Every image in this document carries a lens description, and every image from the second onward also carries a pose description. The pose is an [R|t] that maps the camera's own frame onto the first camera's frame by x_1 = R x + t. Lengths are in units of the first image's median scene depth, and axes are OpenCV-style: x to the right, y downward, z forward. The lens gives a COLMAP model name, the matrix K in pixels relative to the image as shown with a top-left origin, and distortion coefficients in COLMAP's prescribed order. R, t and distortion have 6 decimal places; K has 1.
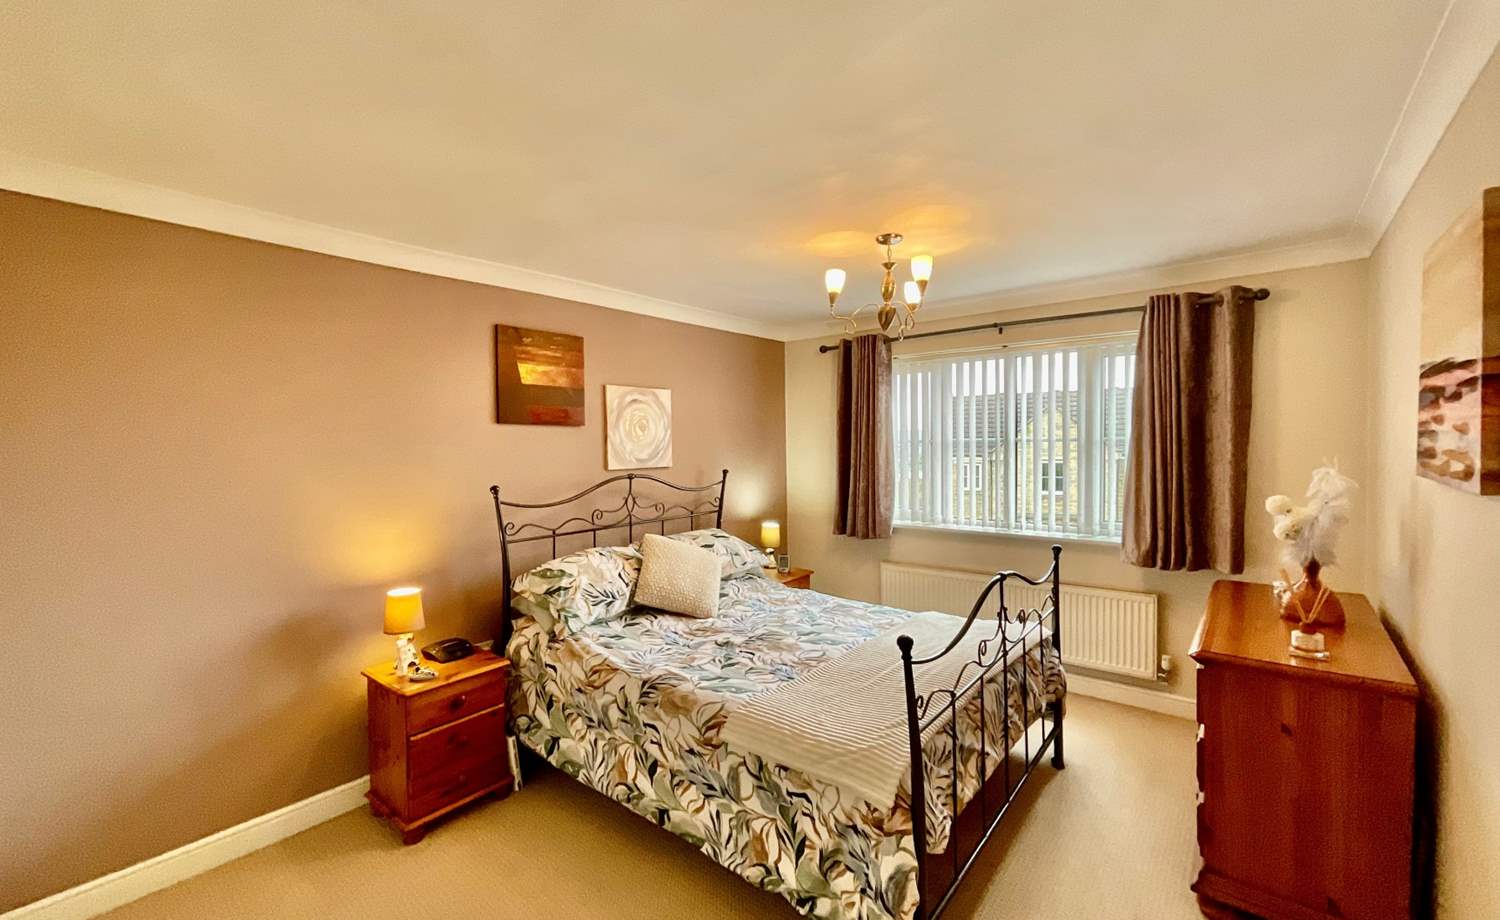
lens RADIAL K [[651.6, 0, 750.0], [0, 651.6, 460.0], [0, 0, 1]] dist [0.003235, 0.000067]
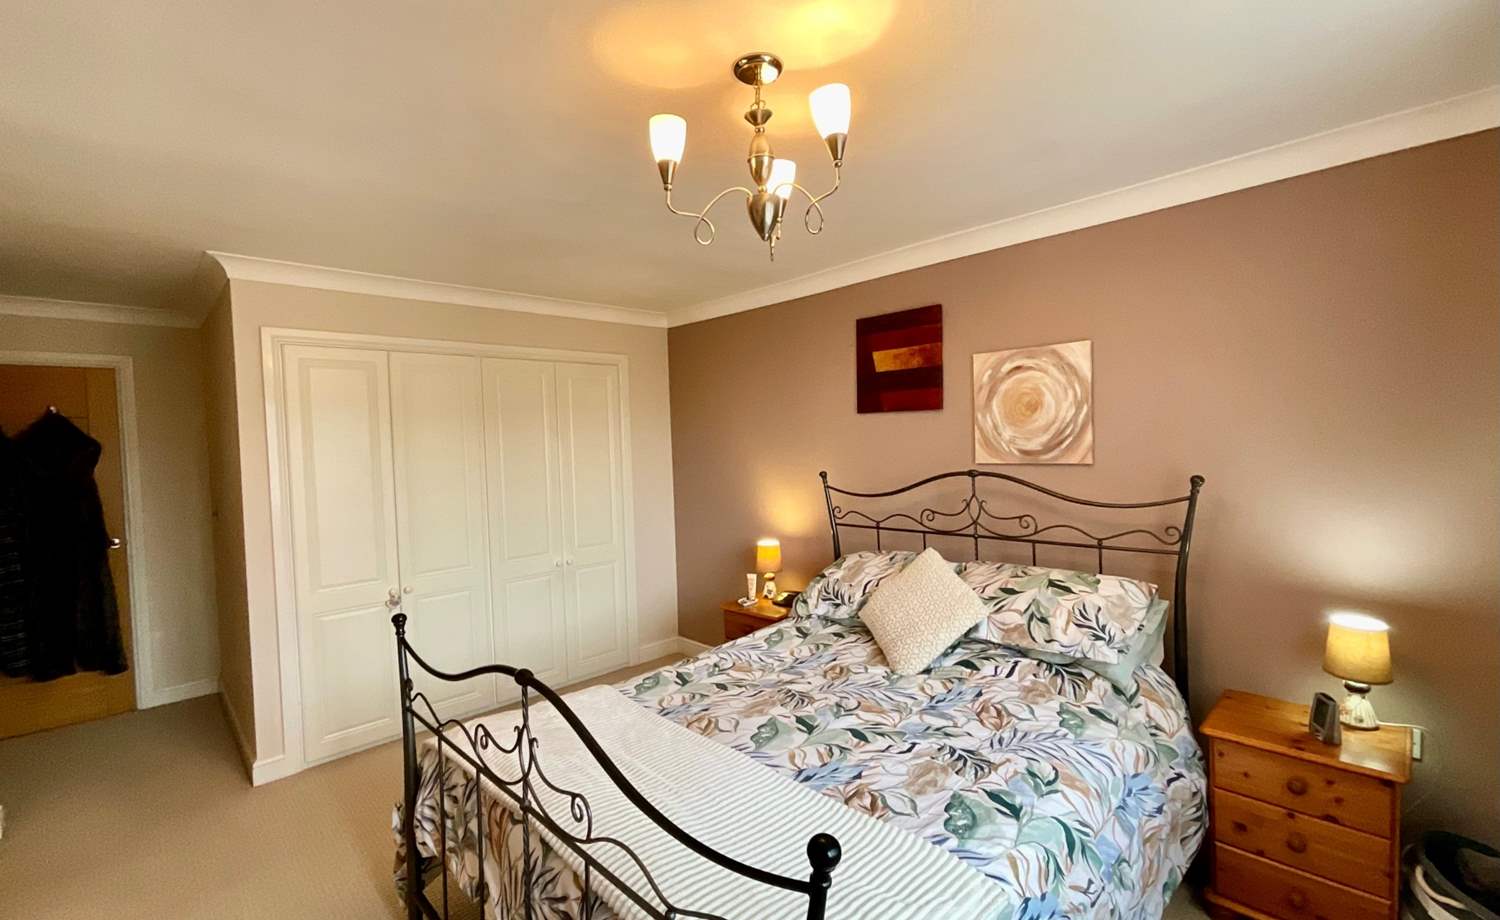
lens RADIAL K [[651.6, 0, 750.0], [0, 651.6, 460.0], [0, 0, 1]] dist [0.003235, 0.000067]
pose [[-0.146458, 0.037025, -0.988524, 0.632085], [-0.004654, 0.999262, 0.038117, -0.018408], [0.989206, 0.010183, -0.146177, 0.896818]]
